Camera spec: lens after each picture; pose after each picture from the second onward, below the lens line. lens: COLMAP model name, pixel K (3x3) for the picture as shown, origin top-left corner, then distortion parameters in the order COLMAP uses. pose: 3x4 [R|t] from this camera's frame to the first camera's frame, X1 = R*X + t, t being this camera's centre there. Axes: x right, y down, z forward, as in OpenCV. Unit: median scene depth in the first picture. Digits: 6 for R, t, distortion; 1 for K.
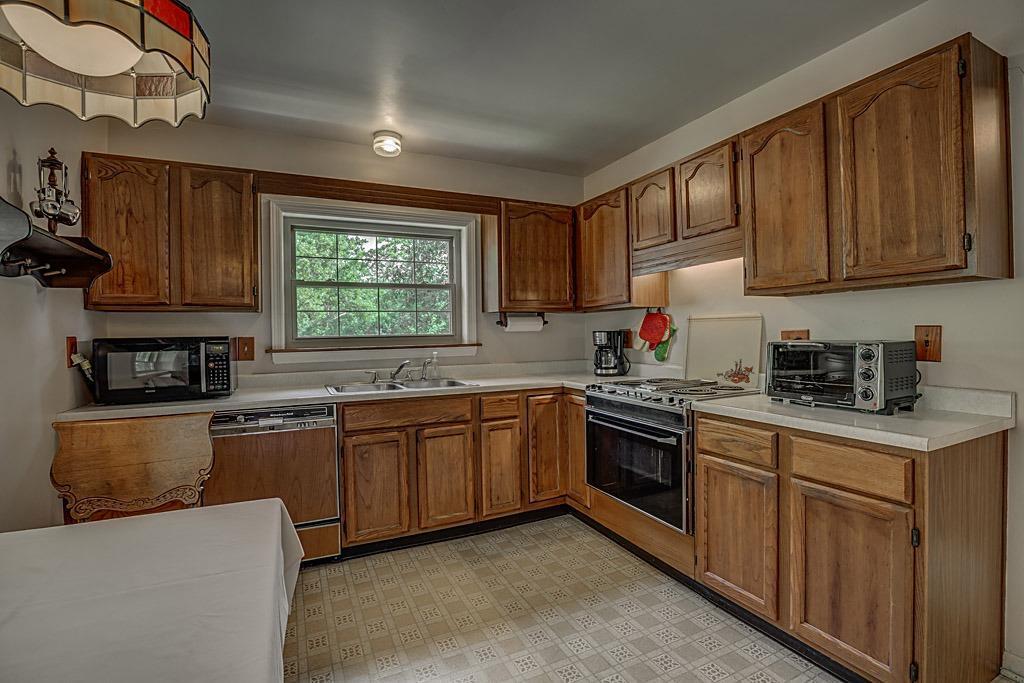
lens RADIAL K [[466.5, 0, 515.1], [0, 466.5, 335.6], [0, 0, 1]] dist [-0.034506, 0.007457]
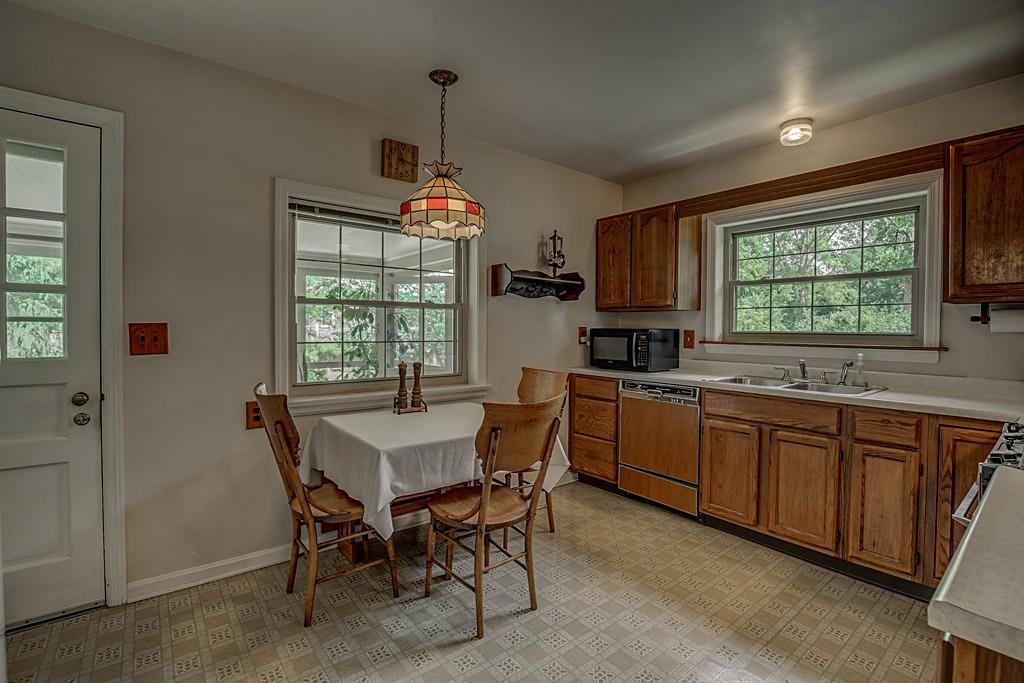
lens RADIAL K [[466.5, 0, 515.1], [0, 466.5, 335.6], [0, 0, 1]] dist [-0.034506, 0.007457]
pose [[0.232275, 0.035788, -0.971992, 0.596539], [-0.020246, 0.999284, 0.031954, -0.013649], [0.972439, 0.012257, 0.232833, 0.247853]]
